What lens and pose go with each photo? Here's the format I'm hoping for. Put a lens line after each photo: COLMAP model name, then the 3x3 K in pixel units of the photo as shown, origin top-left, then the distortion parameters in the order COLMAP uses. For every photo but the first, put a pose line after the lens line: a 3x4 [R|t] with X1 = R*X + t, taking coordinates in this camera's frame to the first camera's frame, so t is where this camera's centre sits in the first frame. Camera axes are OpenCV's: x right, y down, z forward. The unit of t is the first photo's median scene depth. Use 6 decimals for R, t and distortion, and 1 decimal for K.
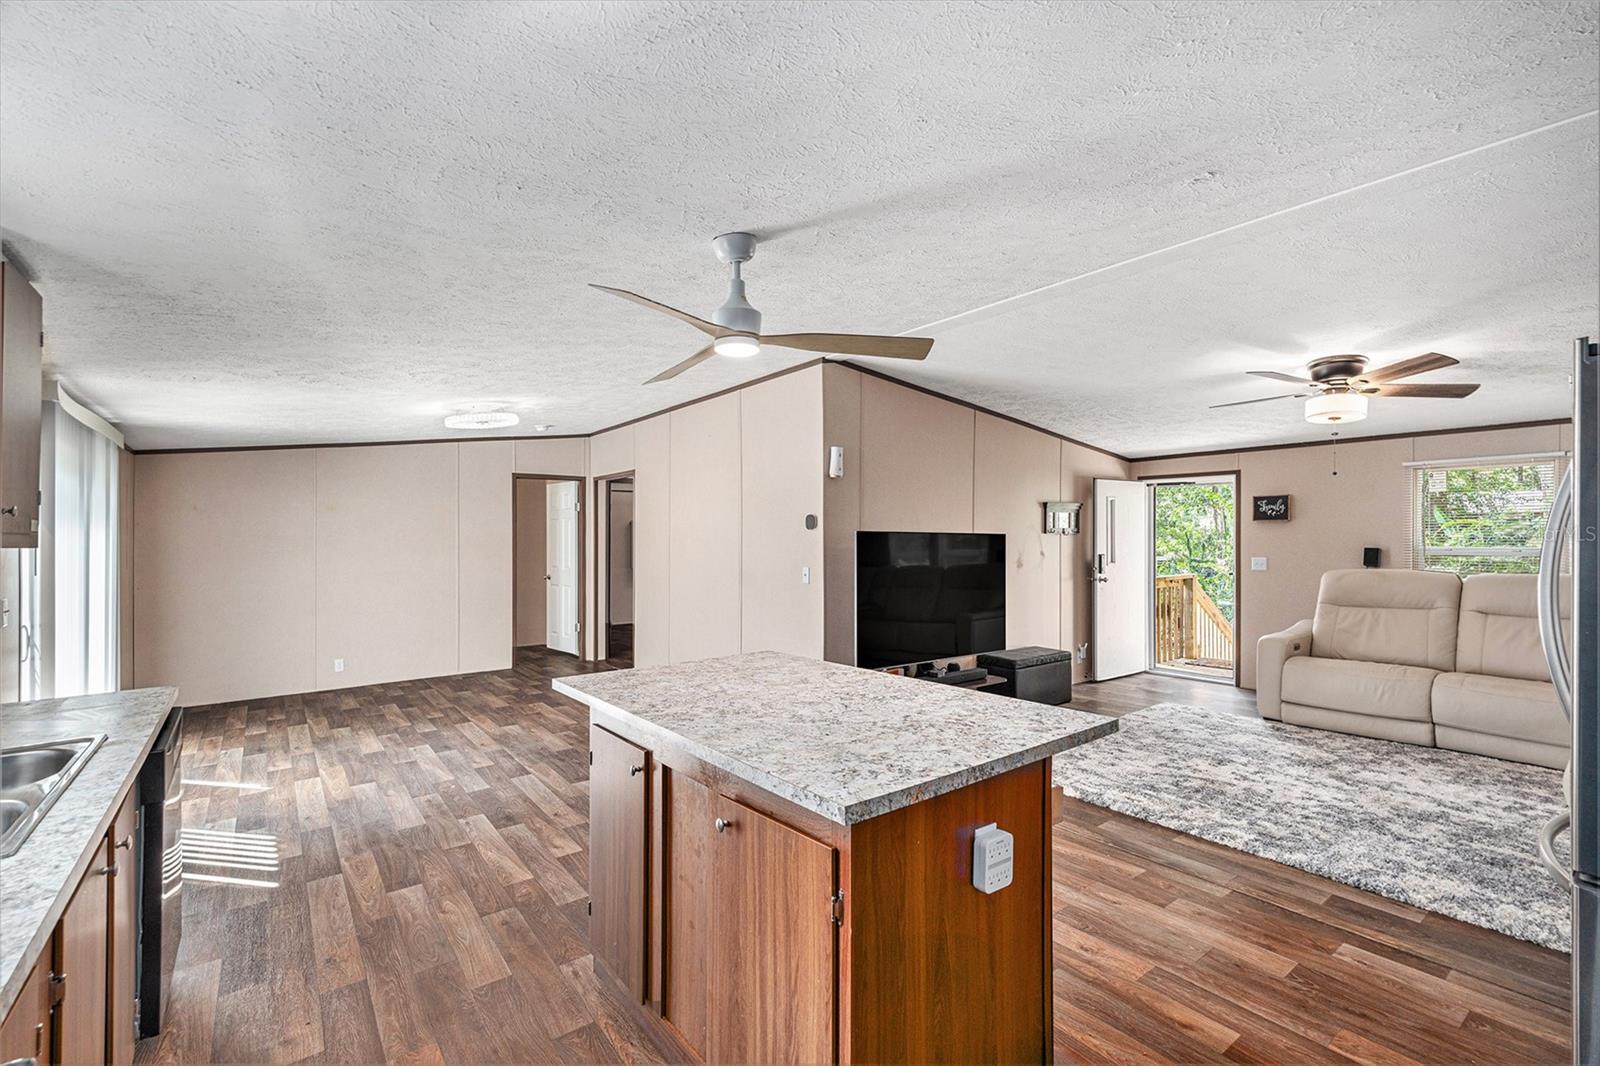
lens RADIAL K [[706.7, 0, 803.5], [0, 706.7, 541.7], [0, 0, 1]] dist [0.002613, -0.001186]
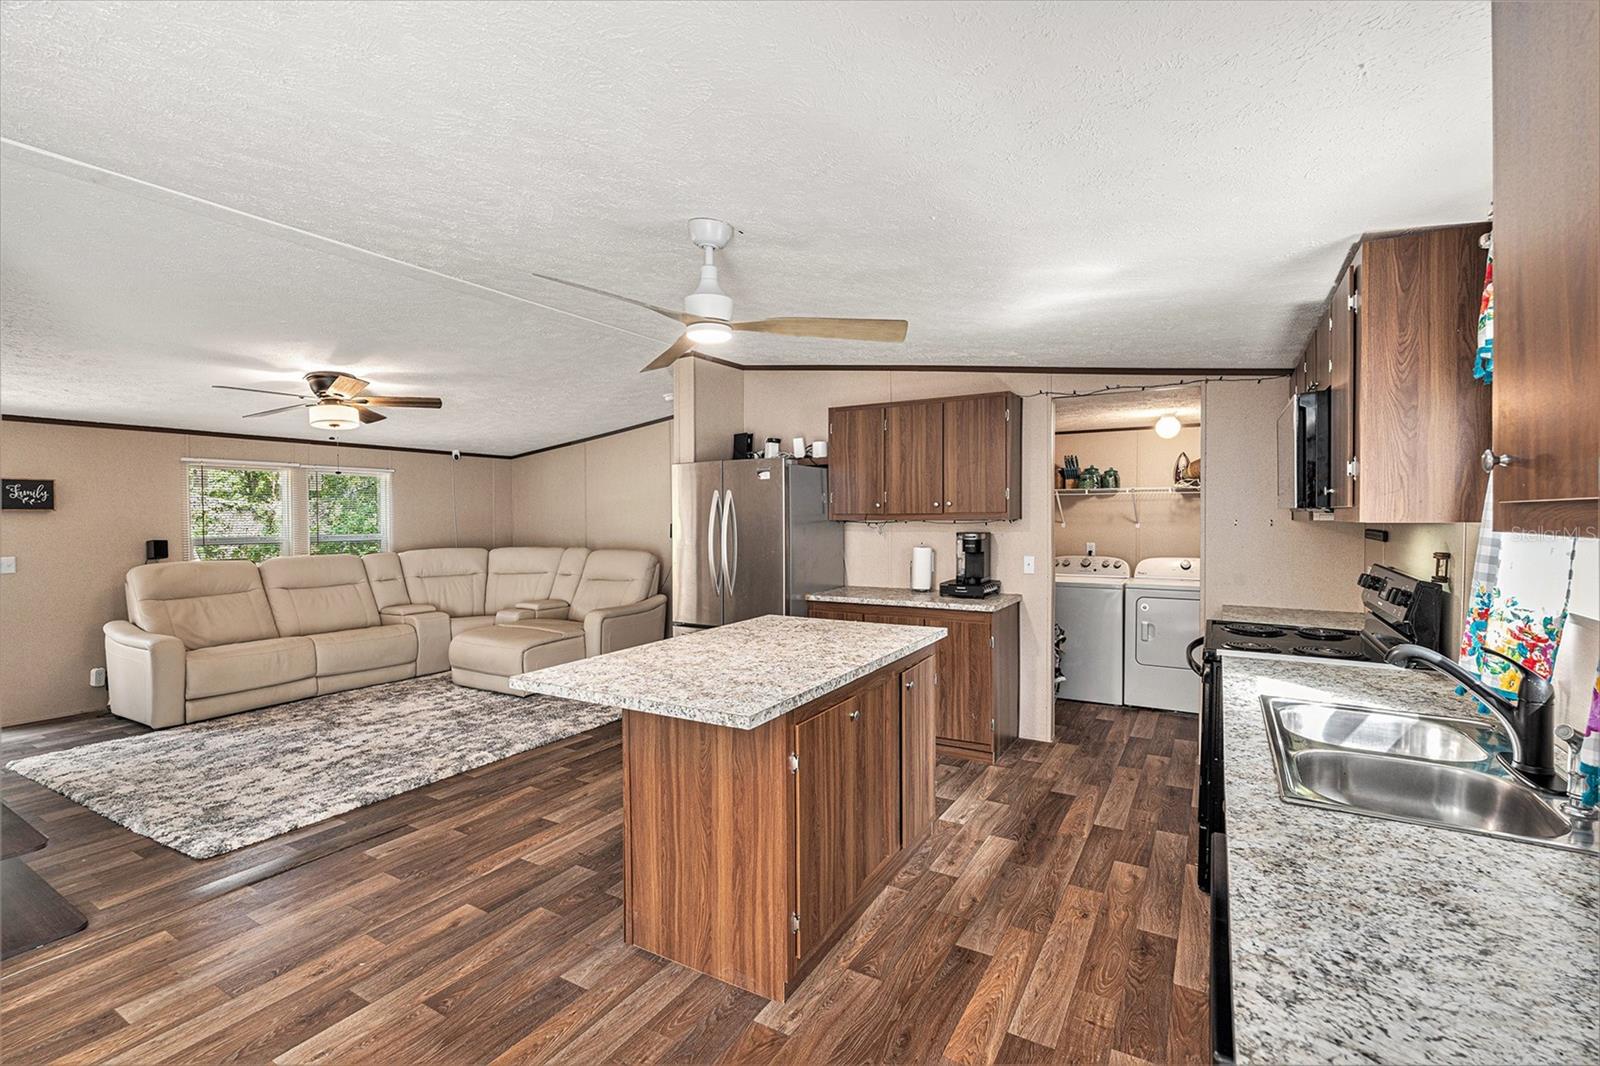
lens RADIAL K [[706.7, 0, 794.7], [0, 706.7, 527.1], [0, 0, 1]] dist [0.002613, -0.001186]
pose [[-0.369183, -0.002259, 0.929354, -0.635549], [0.012790, 0.999890, 0.007511, -0.008768], [-0.929269, 0.014659, -0.369113, 0.728399]]
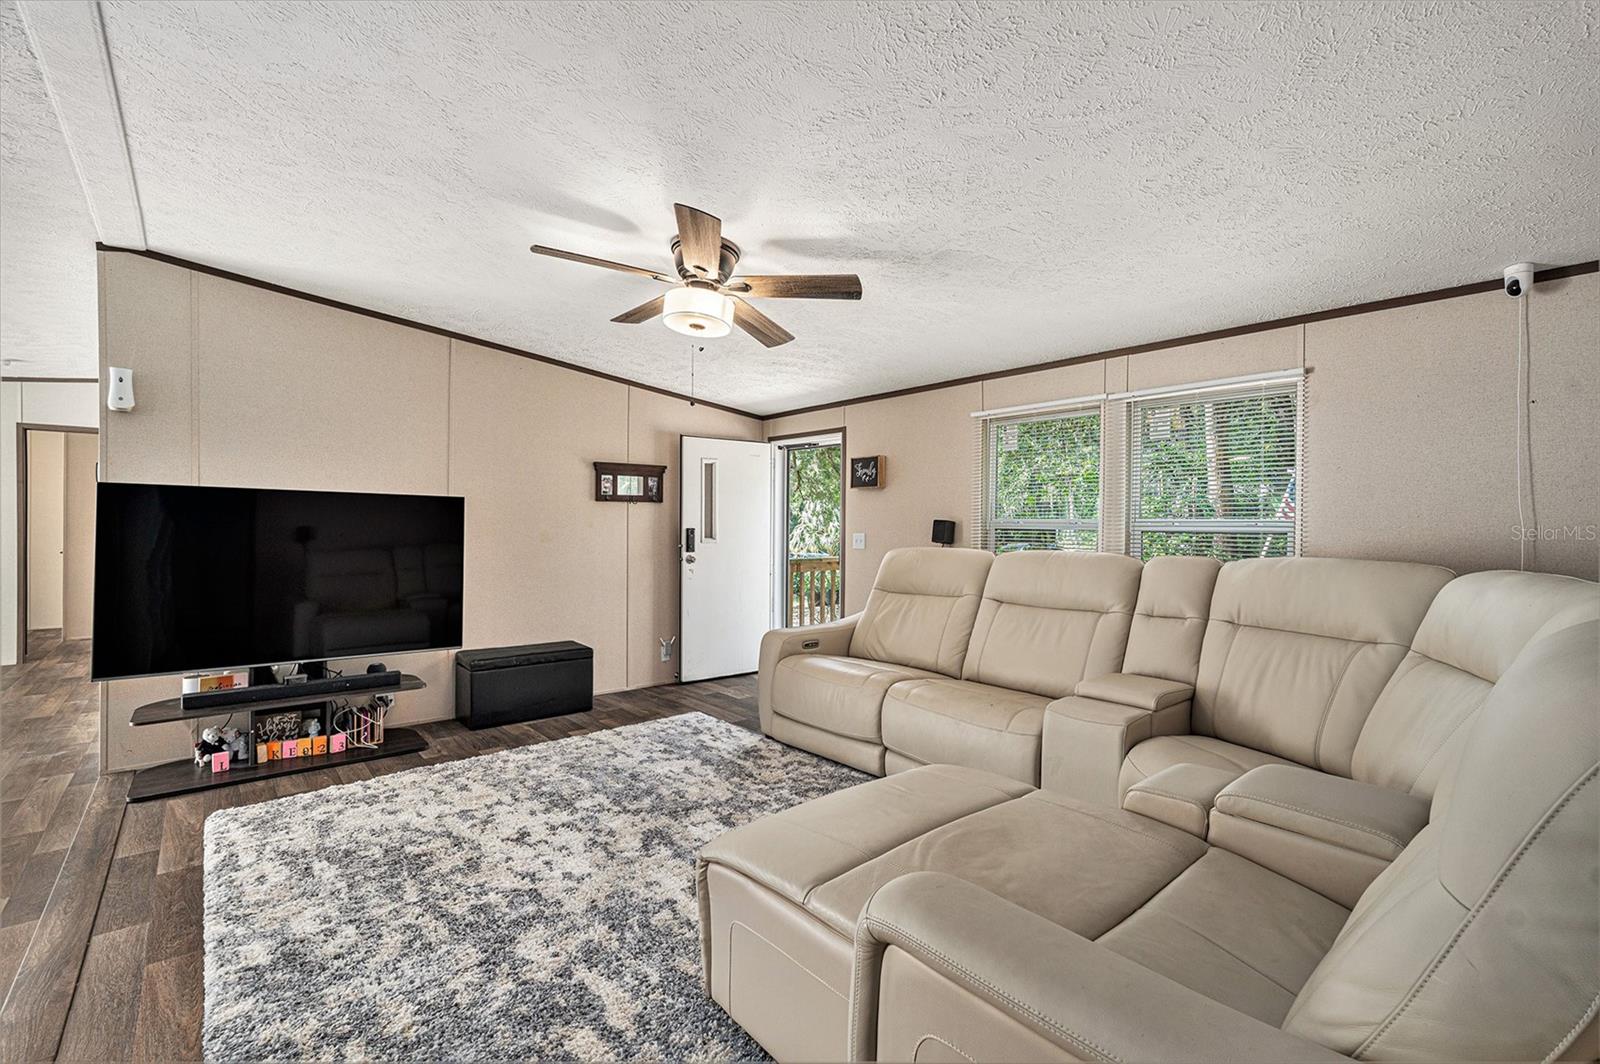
lens RADIAL K [[706.7, 0, 801.7], [0, 706.7, 537.8], [0, 0, 1]] dist [0.002613, -0.001186]
pose [[0.998710, 0.009521, 0.049882, 0.828379], [-0.010193, 0.999861, 0.013226, 0.026615], [-0.049749, -0.013718, 0.998668, 0.281561]]
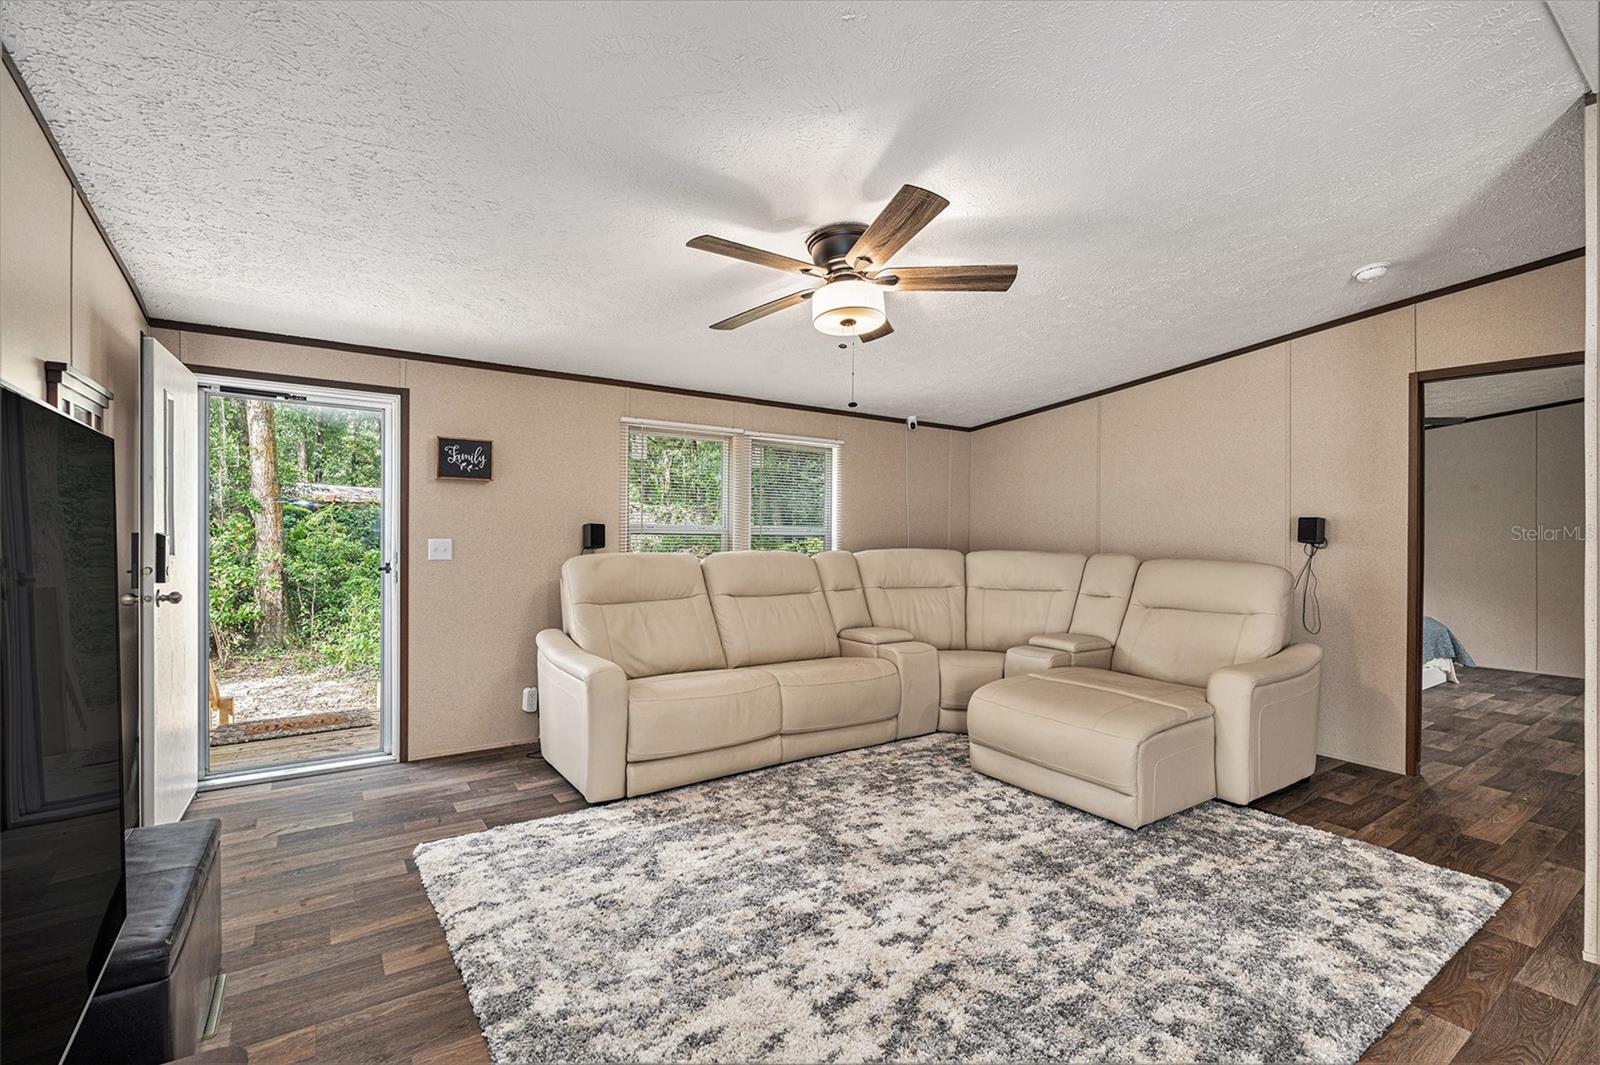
lens RADIAL K [[706.7, 0, 808.8], [0, 706.7, 537.6], [0, 0, 1]] dist [0.002613, -0.001186]
pose [[0.043098, -0.003819, 0.999064, 0.076620], [-0.009743, 0.999944, 0.004243, 0.023890], [-0.999023, -0.009917, 0.043059, 1.013372]]
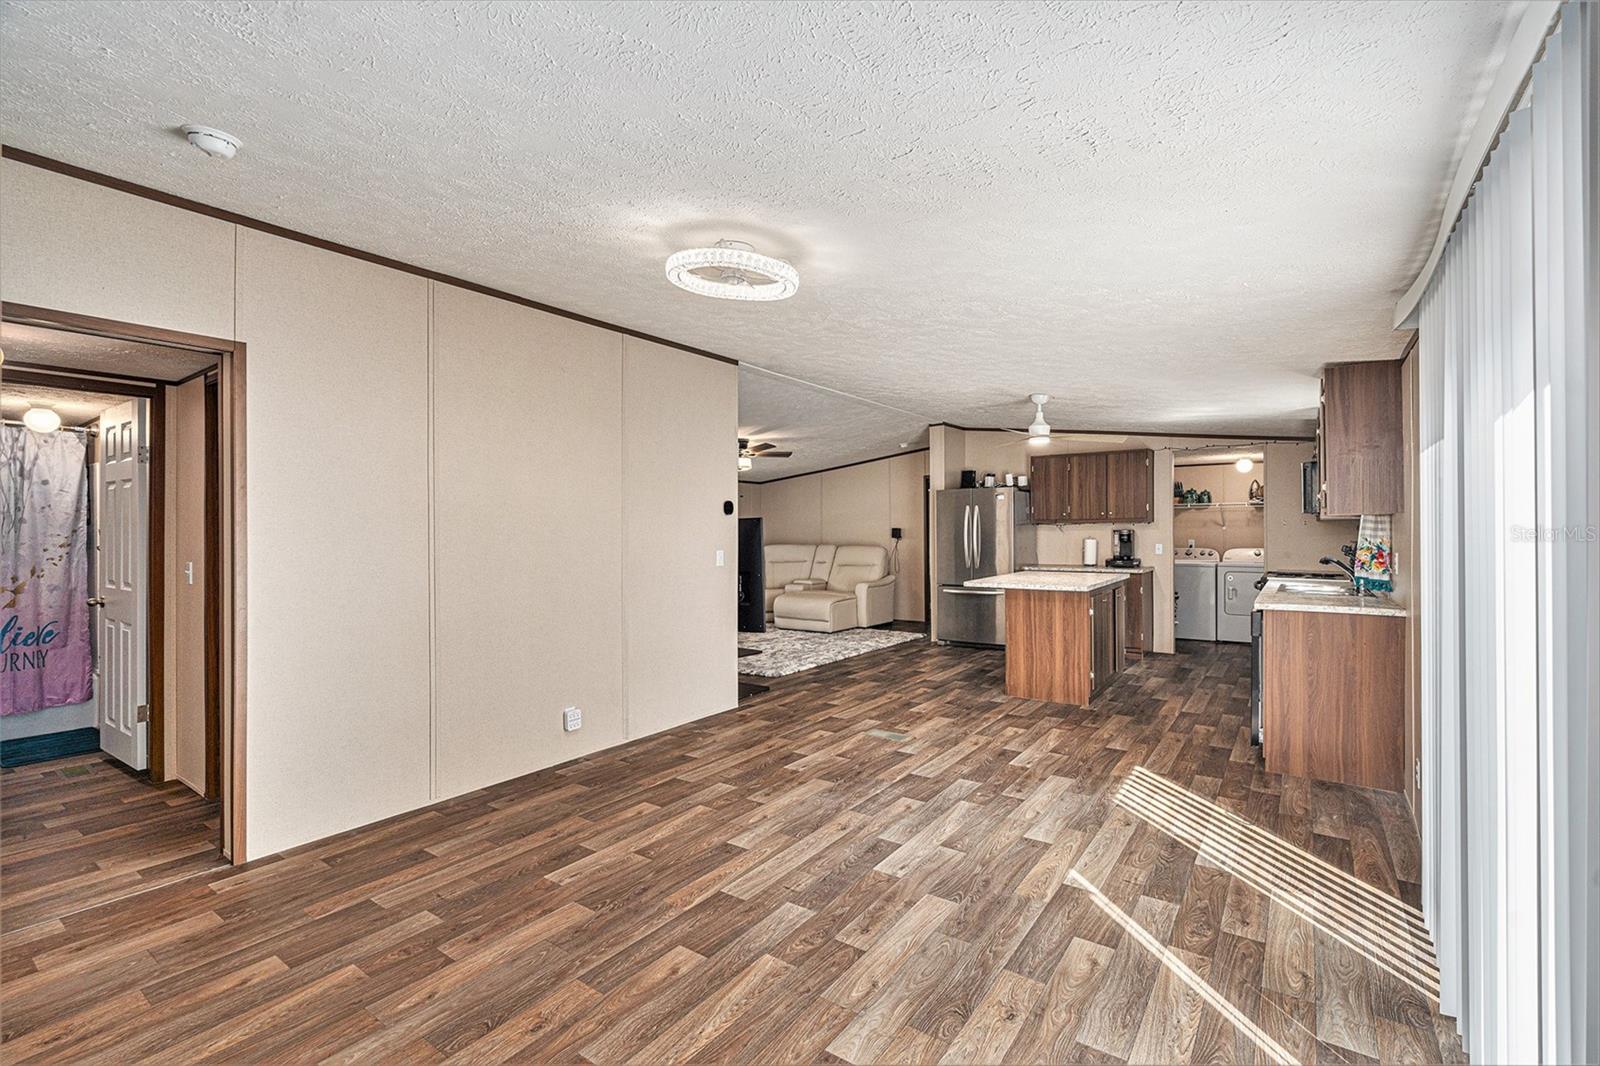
lens RADIAL K [[706.7, 0, 800.9], [0, 706.7, 523.1], [0, 0, 1]] dist [0.002613, -0.001186]
pose [[-0.293532, 0.021435, 0.955709, -1.258871], [0.012686, 0.999748, -0.018527, 0.017409], [-0.955865, 0.006686, -0.293730, 1.438610]]
